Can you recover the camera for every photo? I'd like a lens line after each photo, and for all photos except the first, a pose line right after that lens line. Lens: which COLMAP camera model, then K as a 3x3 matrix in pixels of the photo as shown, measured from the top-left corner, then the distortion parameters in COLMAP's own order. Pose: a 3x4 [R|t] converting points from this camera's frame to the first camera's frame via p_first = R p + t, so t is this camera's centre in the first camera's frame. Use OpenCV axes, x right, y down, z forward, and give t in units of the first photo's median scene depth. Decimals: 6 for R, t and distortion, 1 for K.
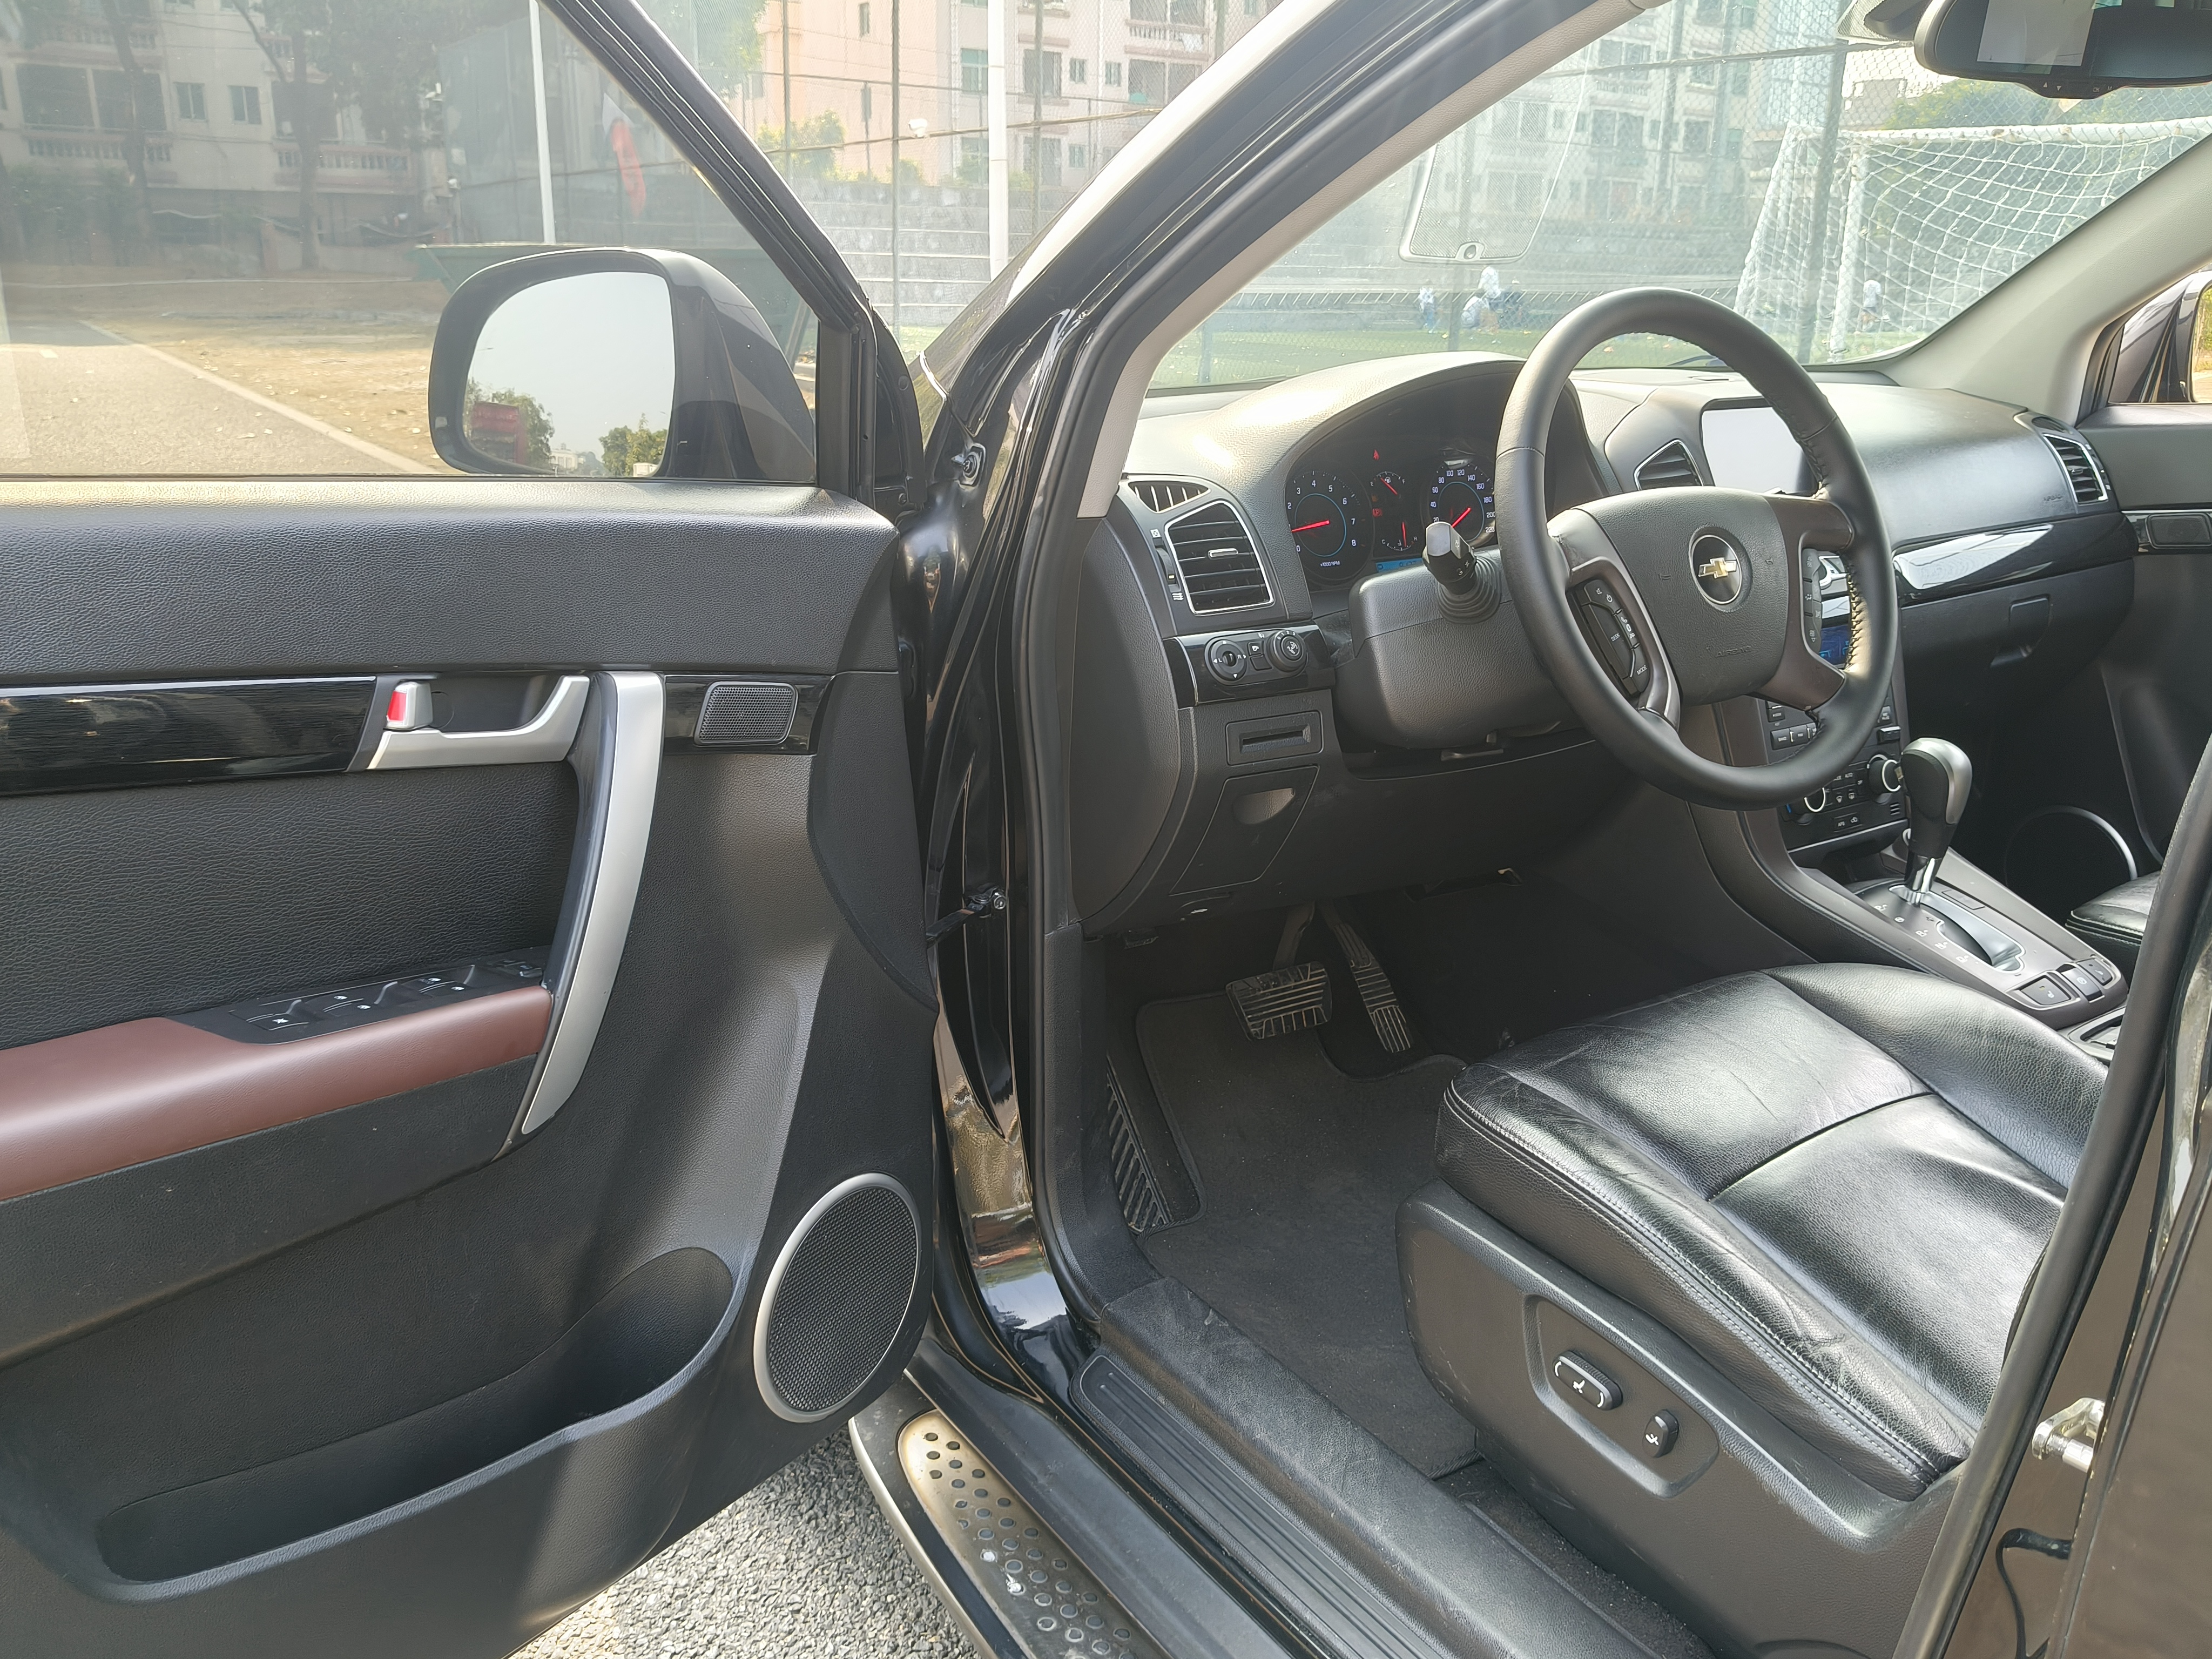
lens RADIAL K [[1707.8, 0, 1106.0], [0, 1707.8, 829.5], [0, 0, 1]] dist [-0.000818, -0.060065]
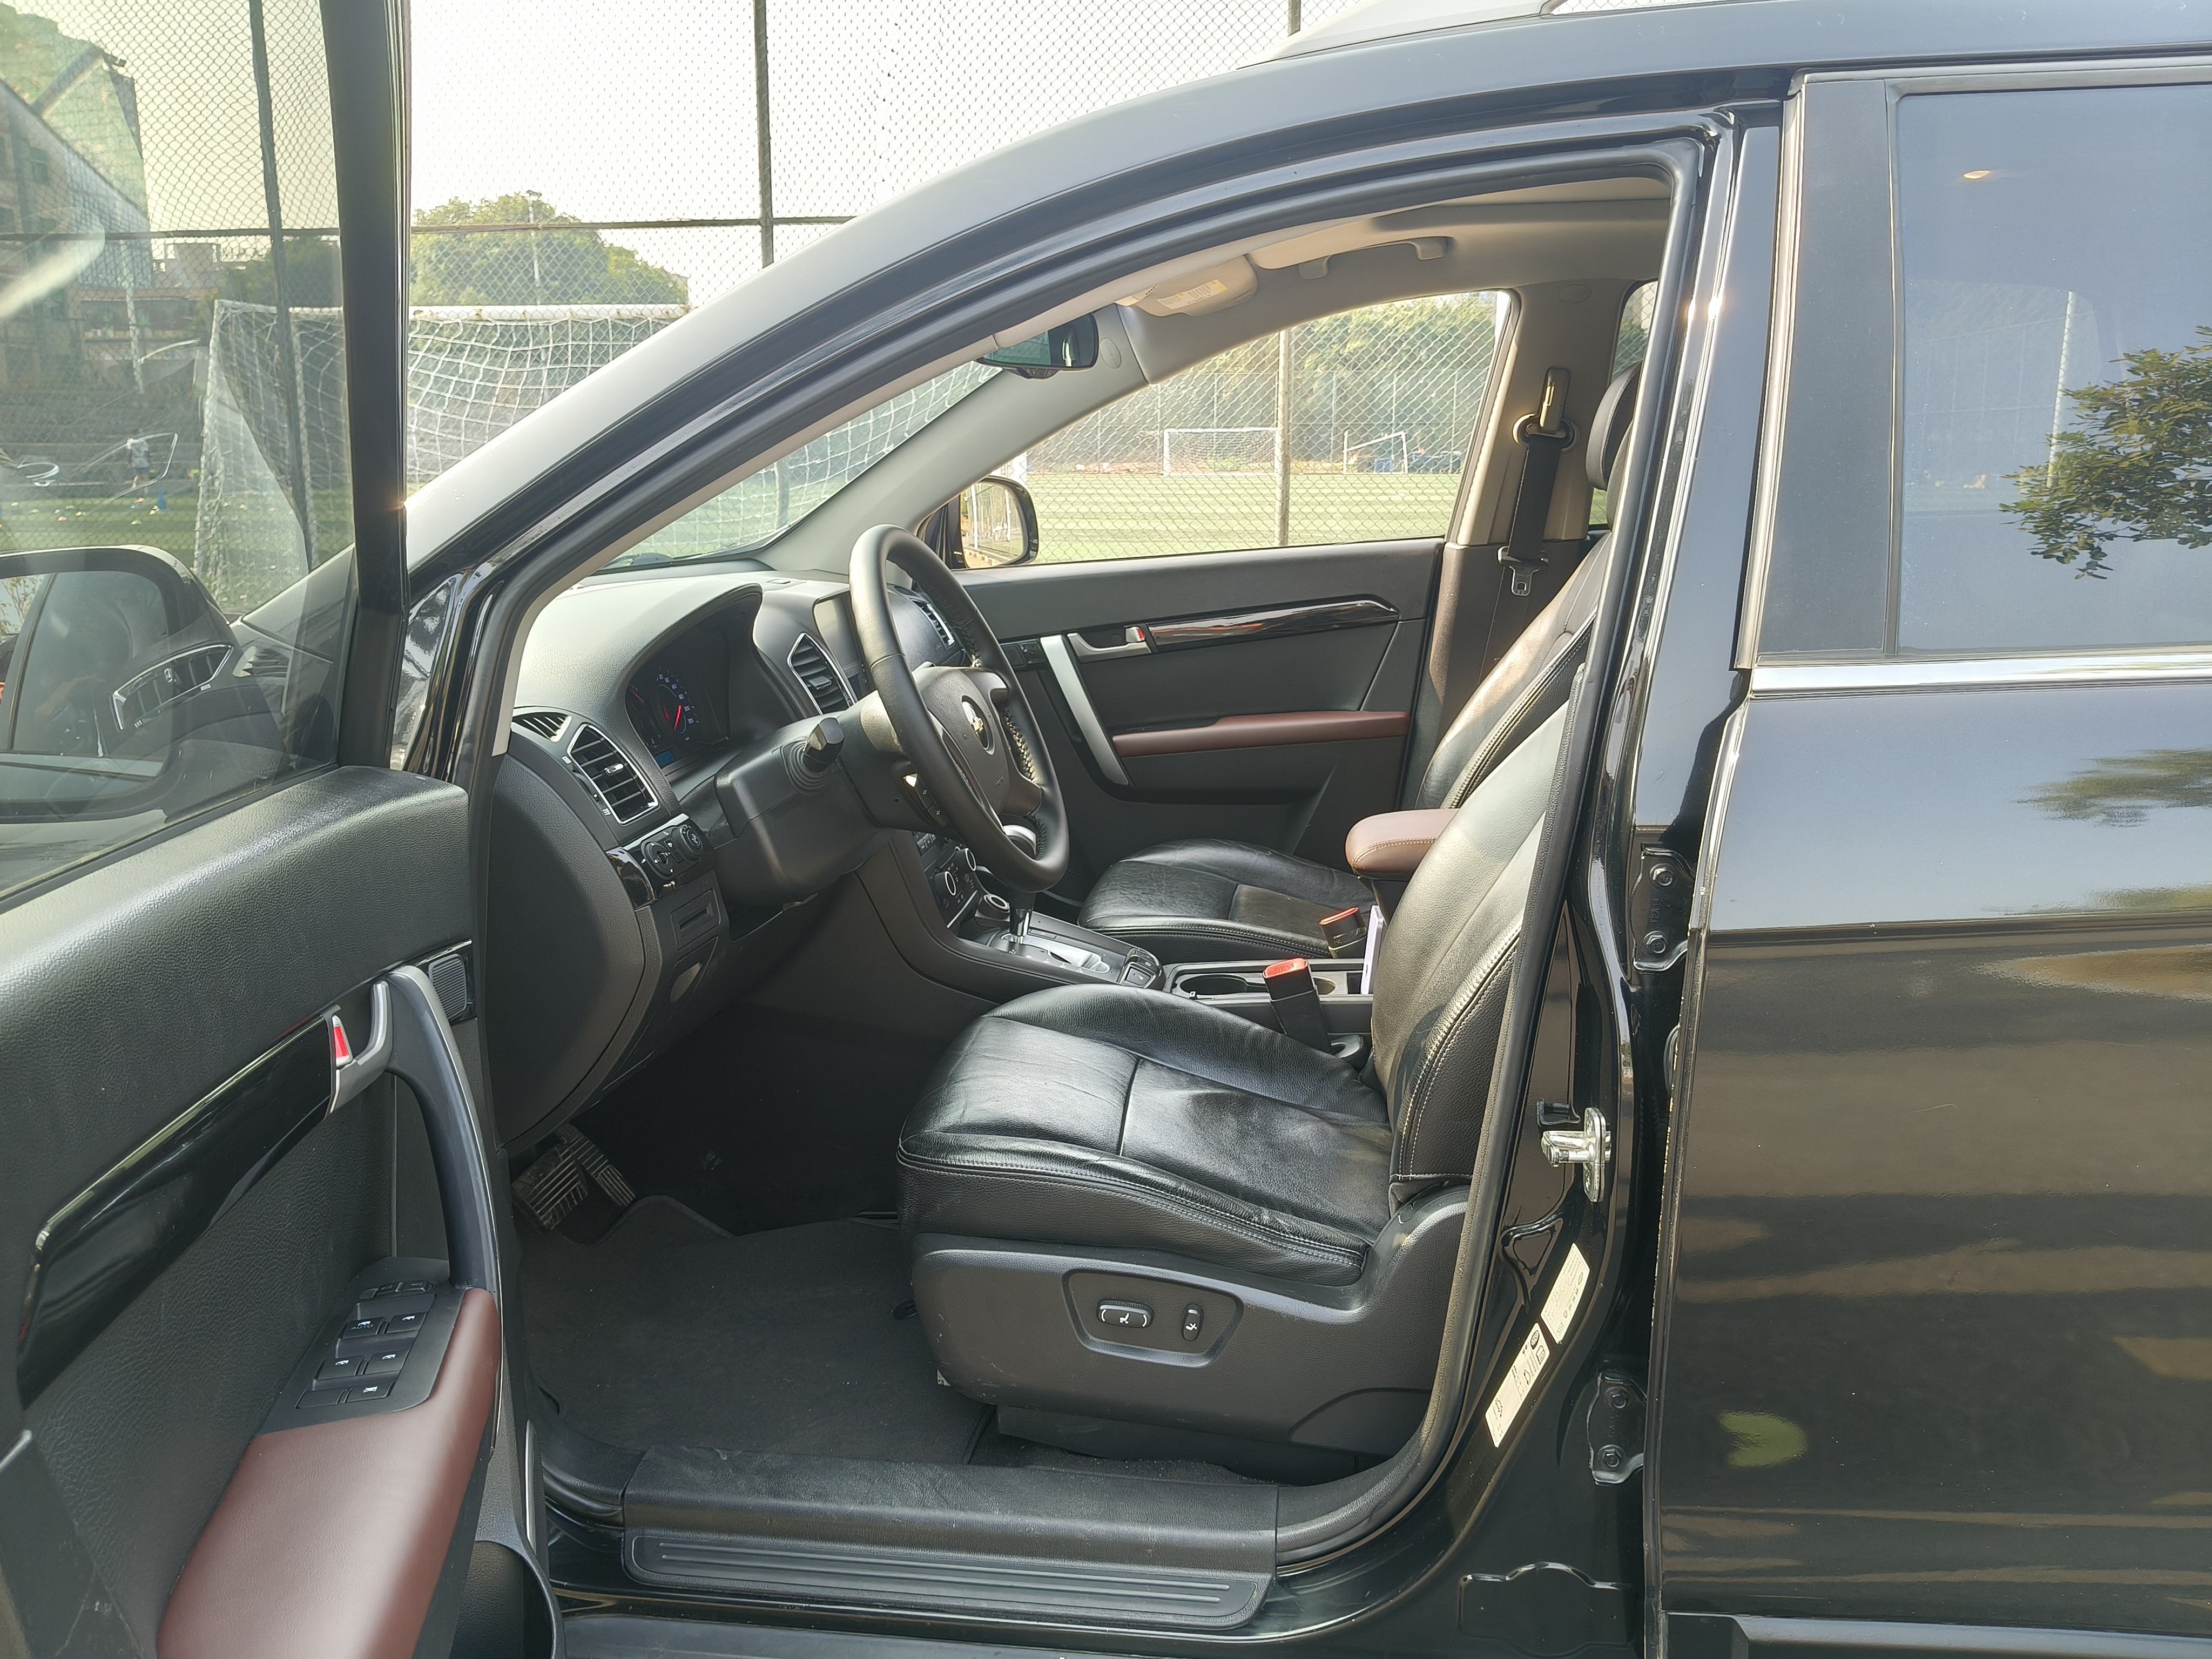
lens RADIAL K [[1707.8, 0, 1106.0], [0, 1707.8, 829.5], [0, 0, 1]] dist [-0.000818, -0.060065]
pose [[0.641677, -0.179397, 0.745699, -0.558742], [0.243476, 0.969616, 0.023753, -0.071983], [-0.727303, 0.166318, 0.665859, 0.035727]]
